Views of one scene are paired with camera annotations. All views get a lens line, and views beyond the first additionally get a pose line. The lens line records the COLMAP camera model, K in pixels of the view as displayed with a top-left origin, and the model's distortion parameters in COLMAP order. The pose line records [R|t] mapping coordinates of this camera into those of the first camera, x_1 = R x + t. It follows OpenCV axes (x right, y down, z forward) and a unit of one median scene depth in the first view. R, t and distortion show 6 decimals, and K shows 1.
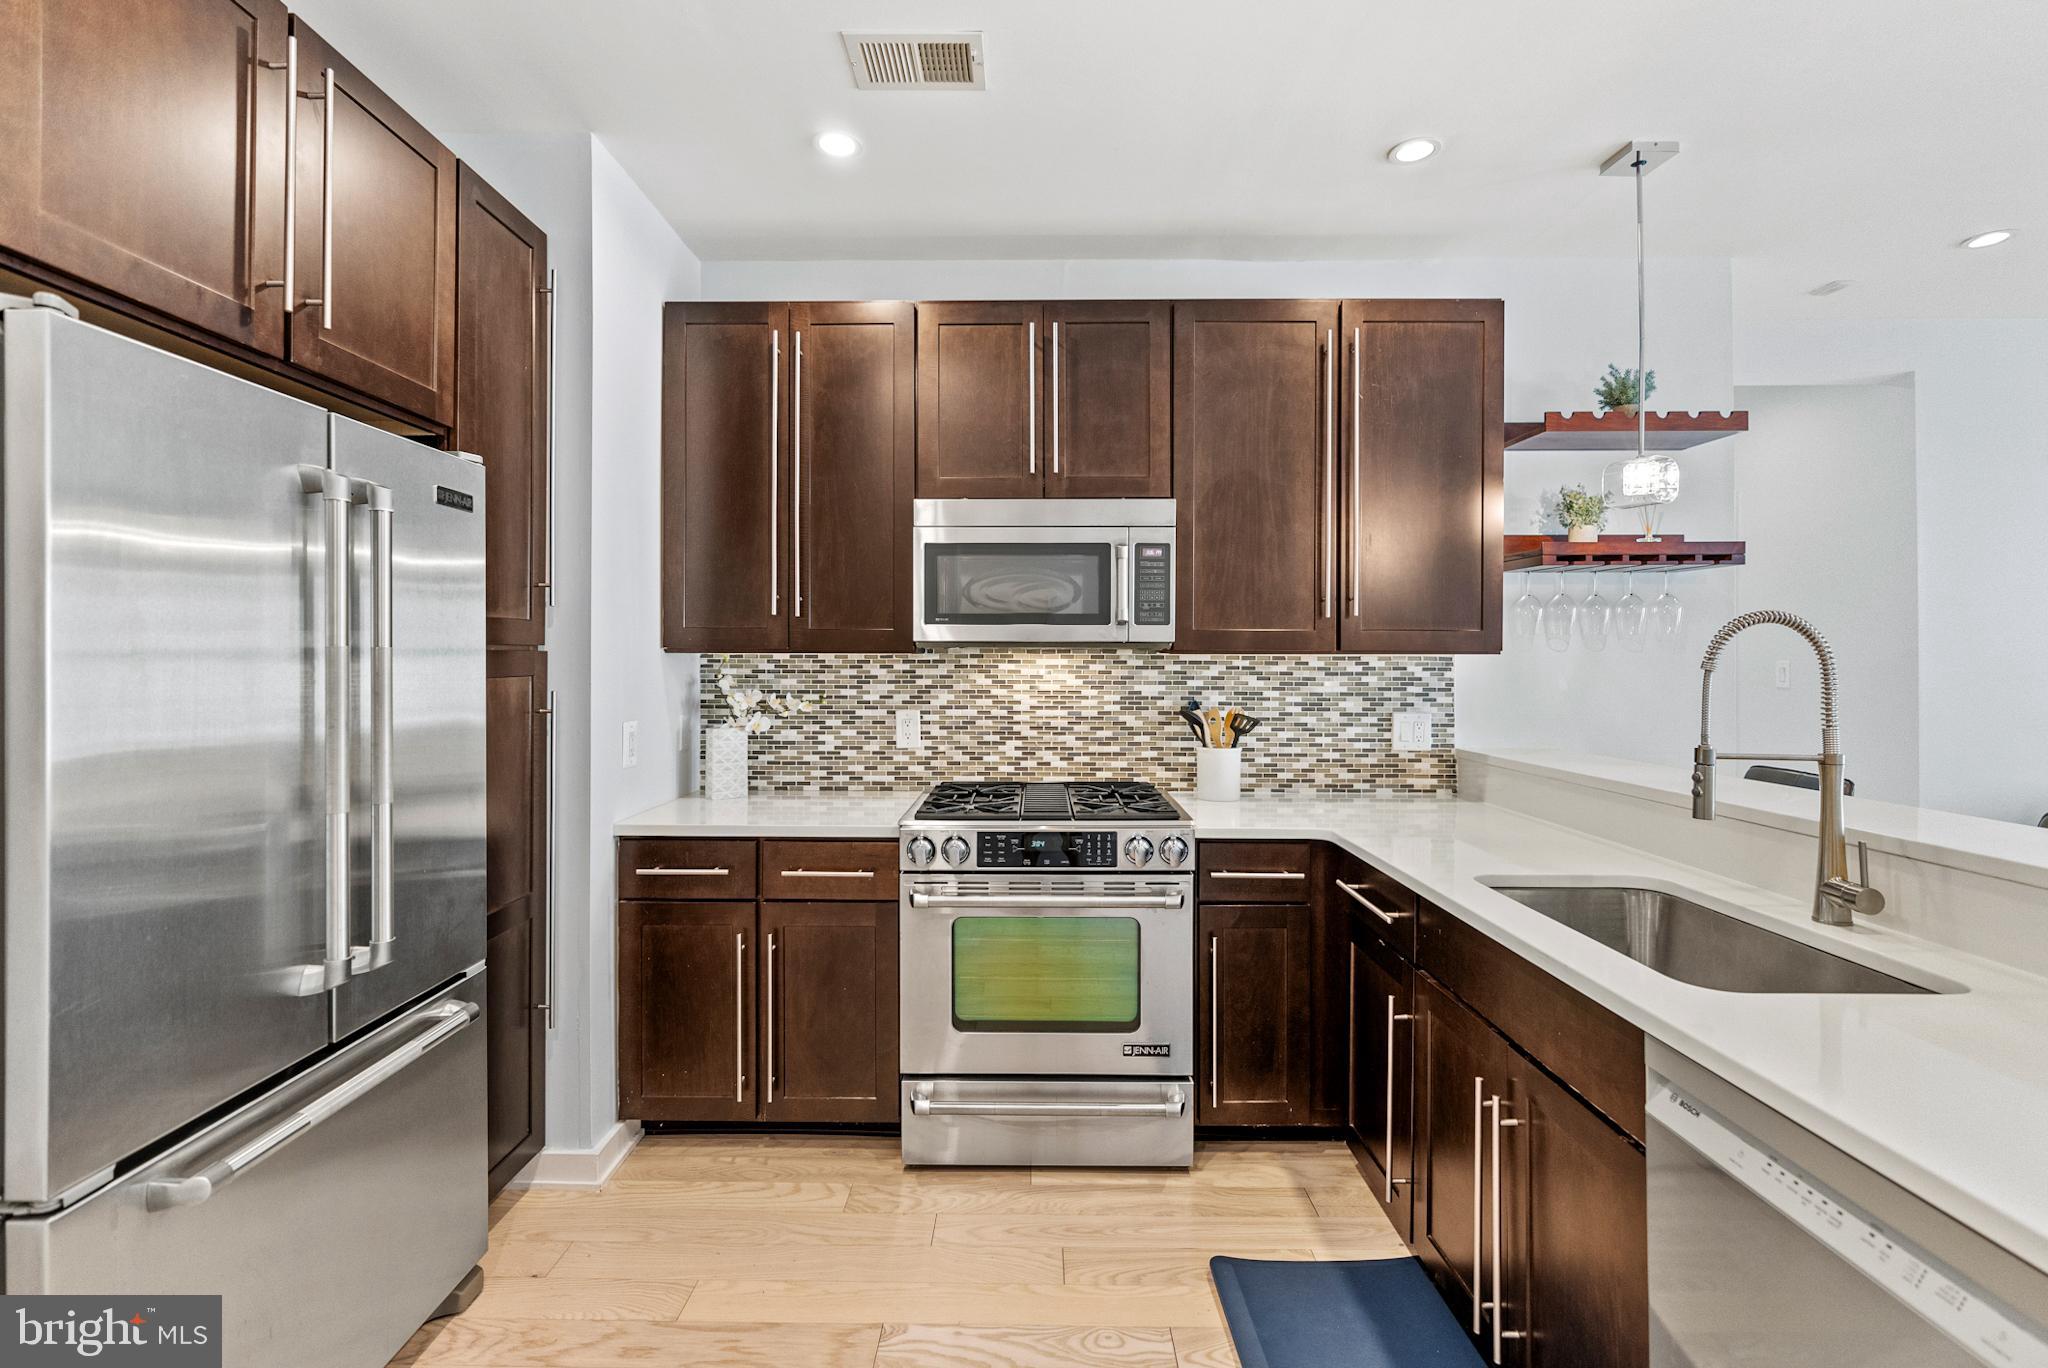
lens RADIAL K [[945.0, 0, 1017.6], [0, 945.0, 651.4], [0, 0, 1]] dist [-0.013395, 0.002588]
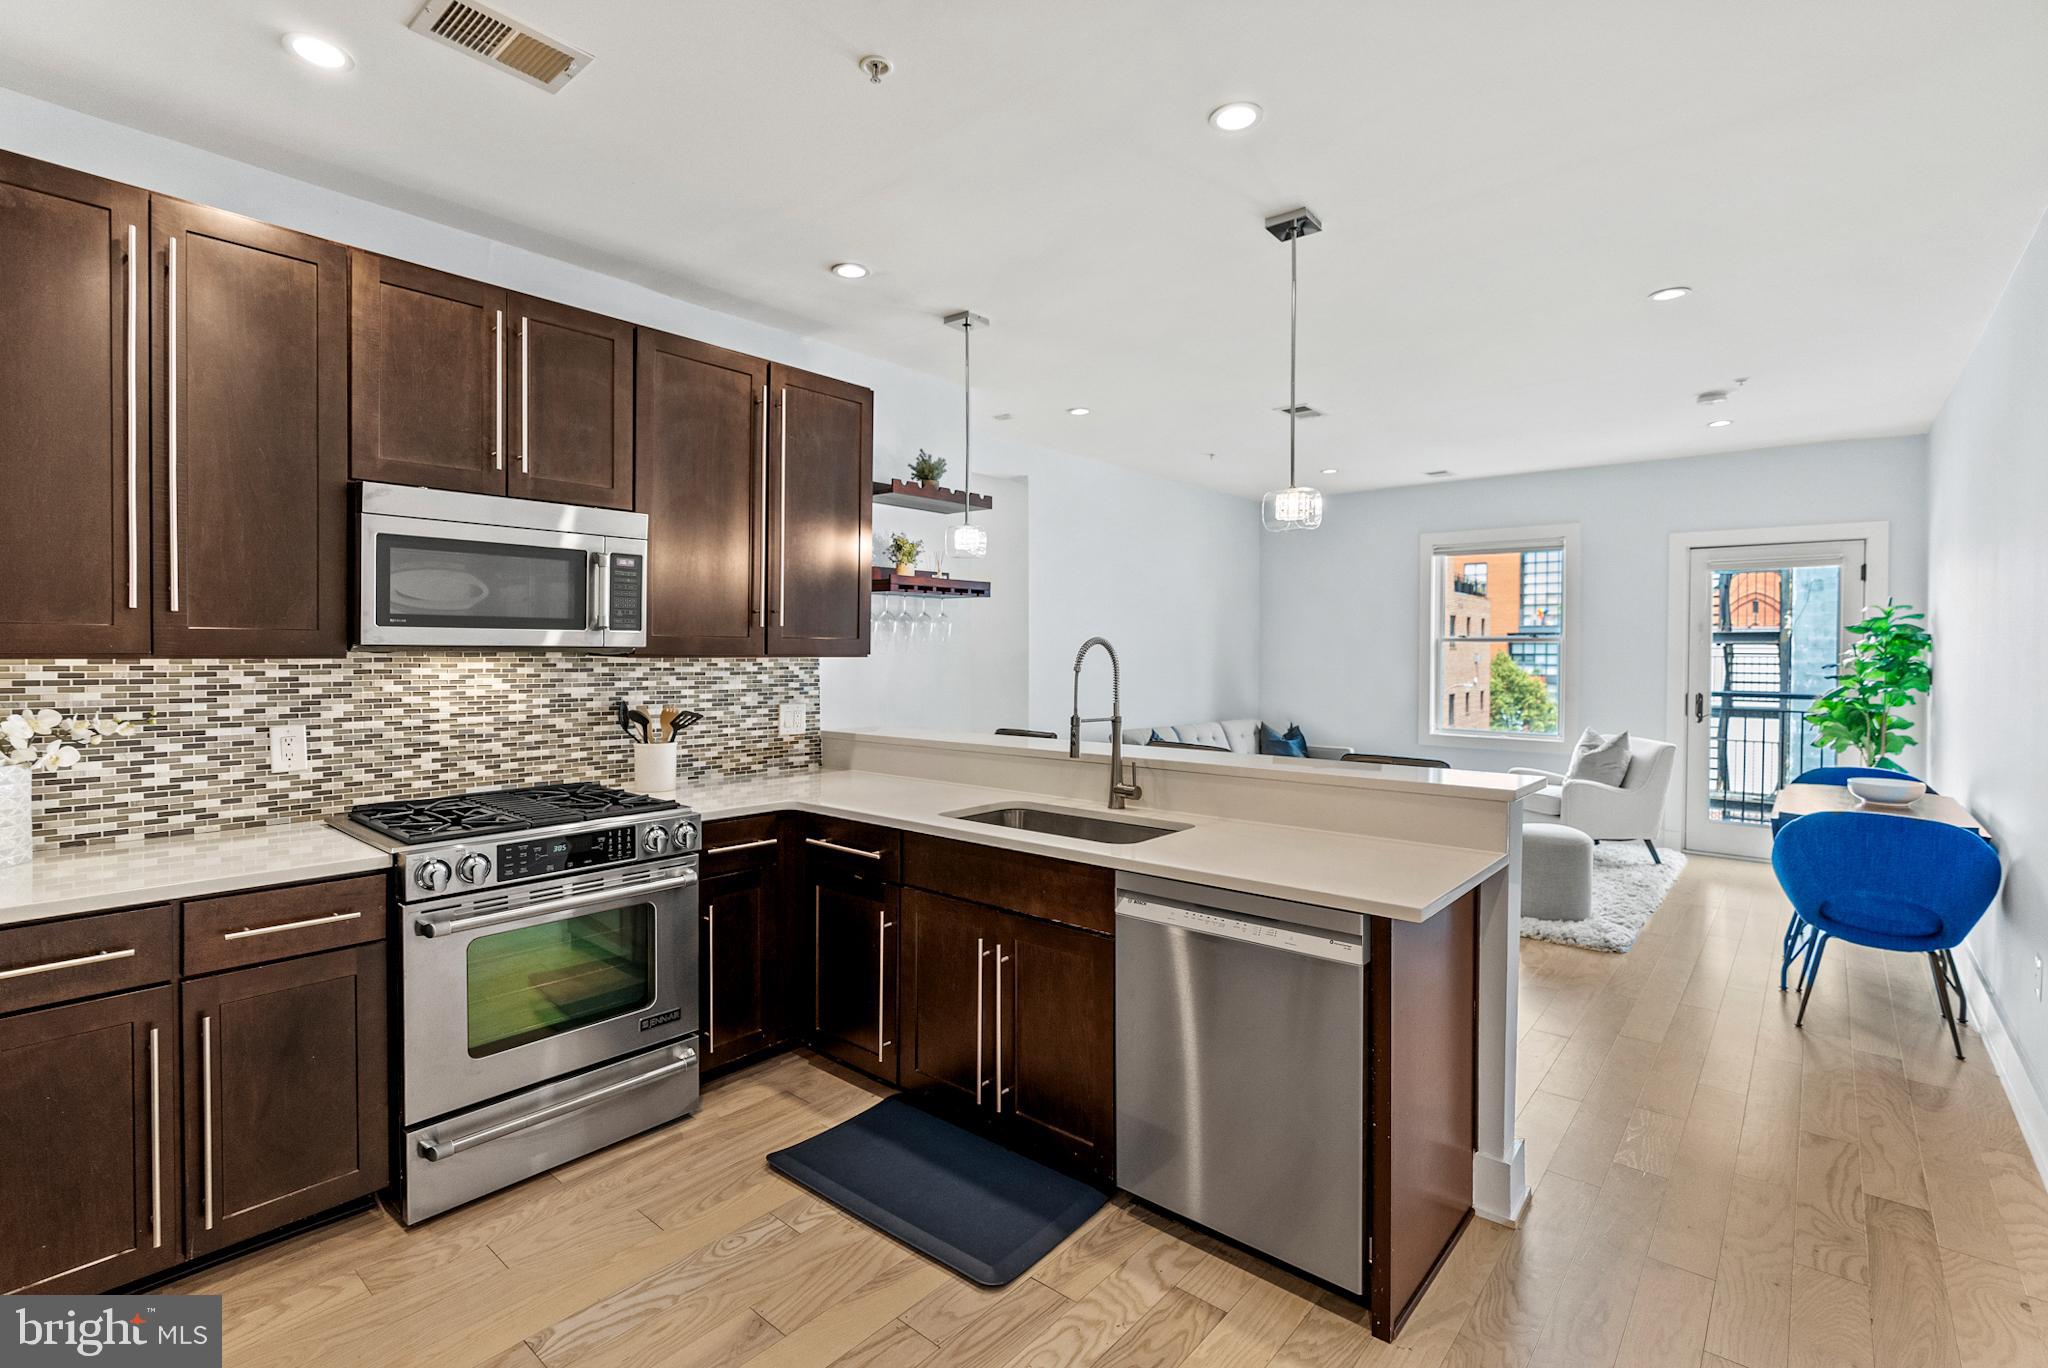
lens RADIAL K [[945.0, 0, 1017.7], [0, 945.0, 660.1], [0, 0, 1]] dist [-0.013395, 0.002588]
pose [[0.638679, -0.005979, 0.769450, -0.382493], [-0.008412, 0.999856, 0.014752, -0.014241], [-0.769427, -0.015895, 0.638537, -0.014151]]
